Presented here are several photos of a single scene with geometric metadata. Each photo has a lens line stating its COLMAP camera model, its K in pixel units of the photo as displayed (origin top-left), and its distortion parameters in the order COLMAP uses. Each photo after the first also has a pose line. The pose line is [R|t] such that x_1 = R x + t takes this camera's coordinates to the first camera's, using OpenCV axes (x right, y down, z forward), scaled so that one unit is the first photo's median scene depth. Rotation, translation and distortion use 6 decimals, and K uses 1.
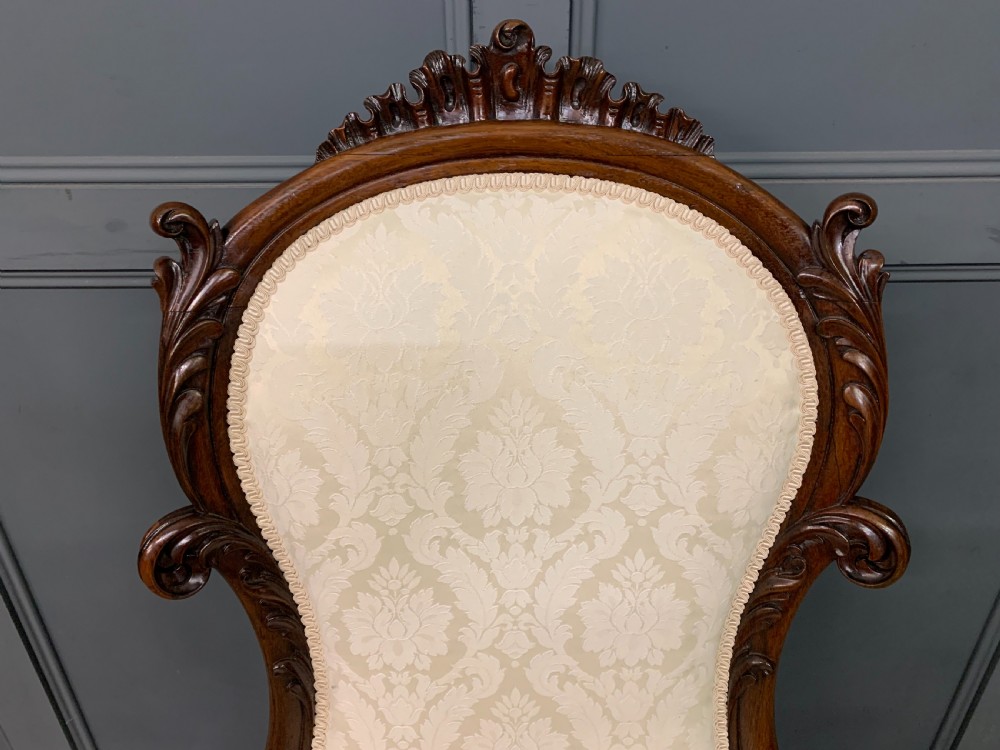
lens RADIAL K [[766.8, 0, 498.9], [0, 766.8, 368.1], [0, 0, 1]] dist [0.006834, 0.003813]
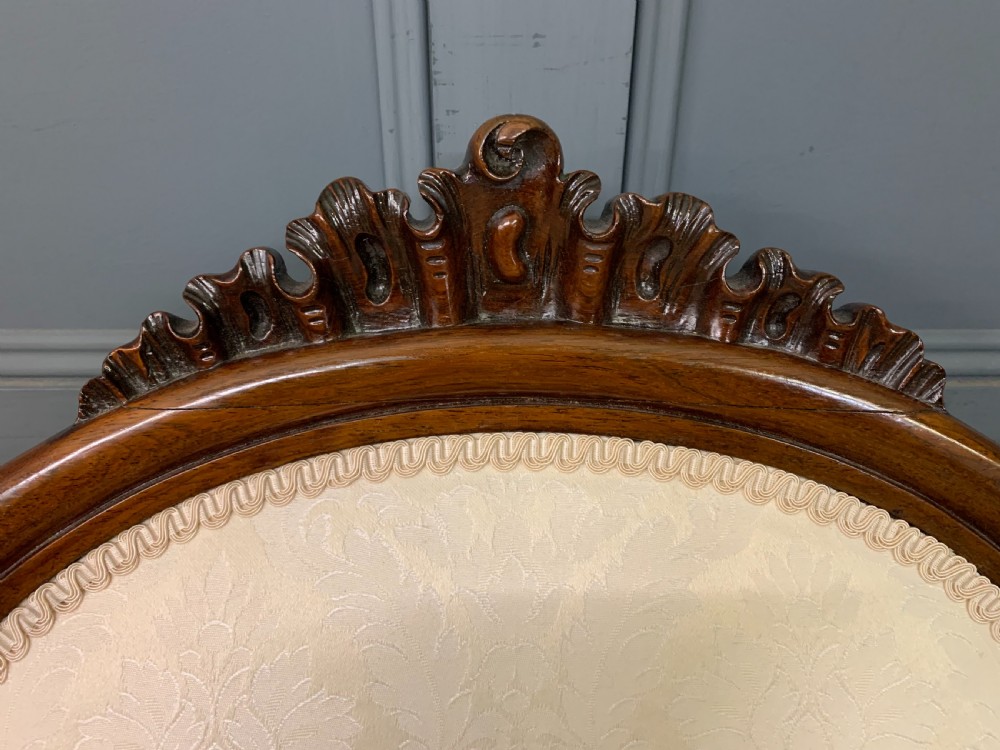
lens RADIAL K [[766.8, 0, 498.9], [0, 766.8, 368.1], [0, 0, 1]] dist [0.006834, 0.003813]
pose [[0.999890, 0.006592, 0.013295, 0.003612], [-0.006645, 0.999970, 0.003993, -0.301878], [-0.013269, -0.004081, 0.999904, 0.543127]]
